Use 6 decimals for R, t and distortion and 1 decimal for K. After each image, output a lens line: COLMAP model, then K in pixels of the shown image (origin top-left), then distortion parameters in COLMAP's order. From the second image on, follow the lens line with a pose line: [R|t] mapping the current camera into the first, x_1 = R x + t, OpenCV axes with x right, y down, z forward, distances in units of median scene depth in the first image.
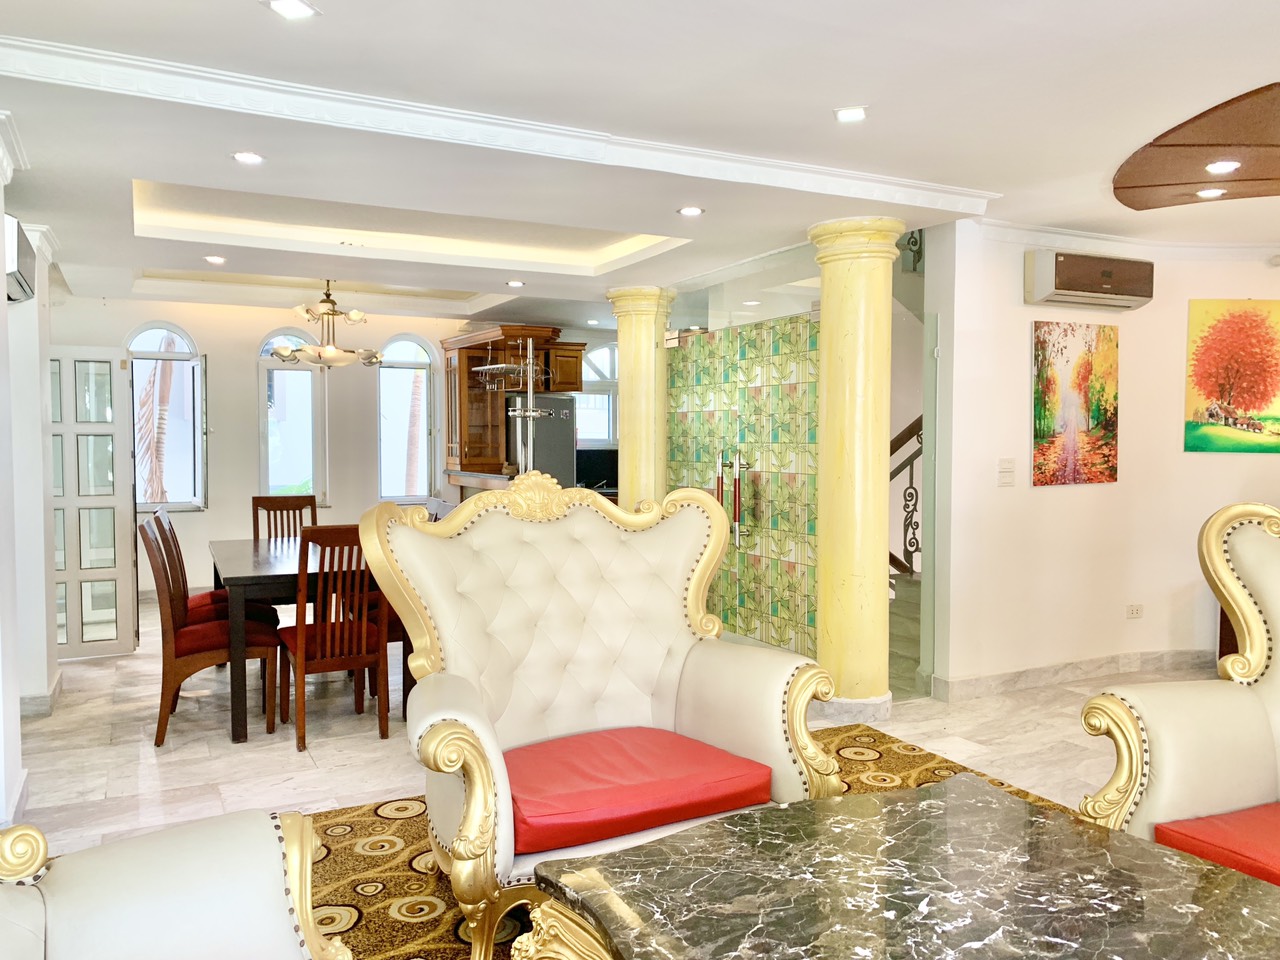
lens RADIAL K [[969.3, 0, 640.0], [0, 969.3, 480.0], [0, 0, 1]] dist [0.008935, -0.000556]
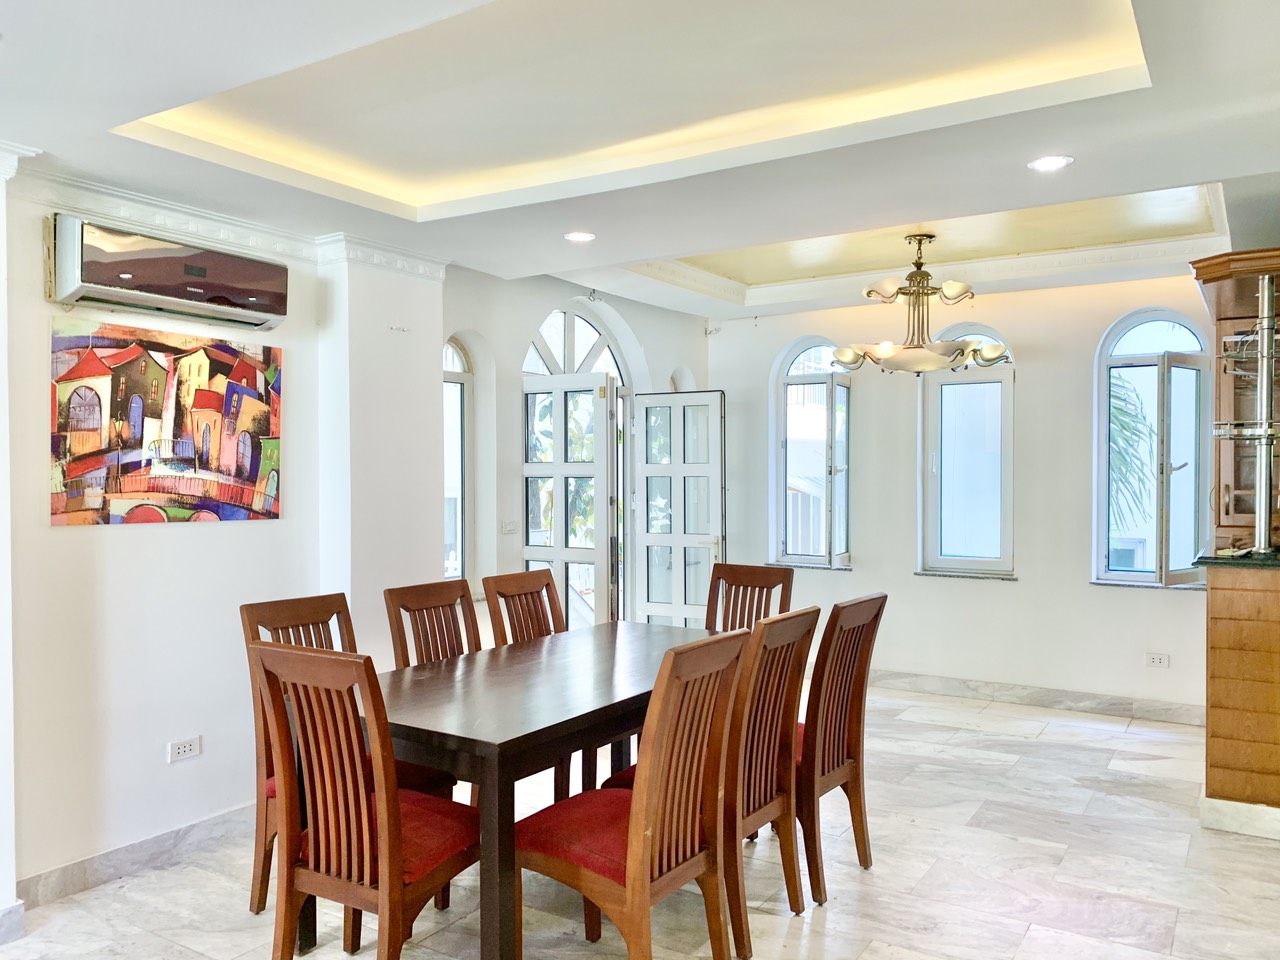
lens RADIAL K [[969.3, 0, 640.0], [0, 969.3, 480.0], [0, 0, 1]] dist [0.008935, -0.000556]
pose [[0.511816, 0.005875, -0.859075, 0.183006], [-0.033604, 0.999348, -0.013186, -0.032461], [0.858438, 0.035617, 0.511680, 0.586993]]
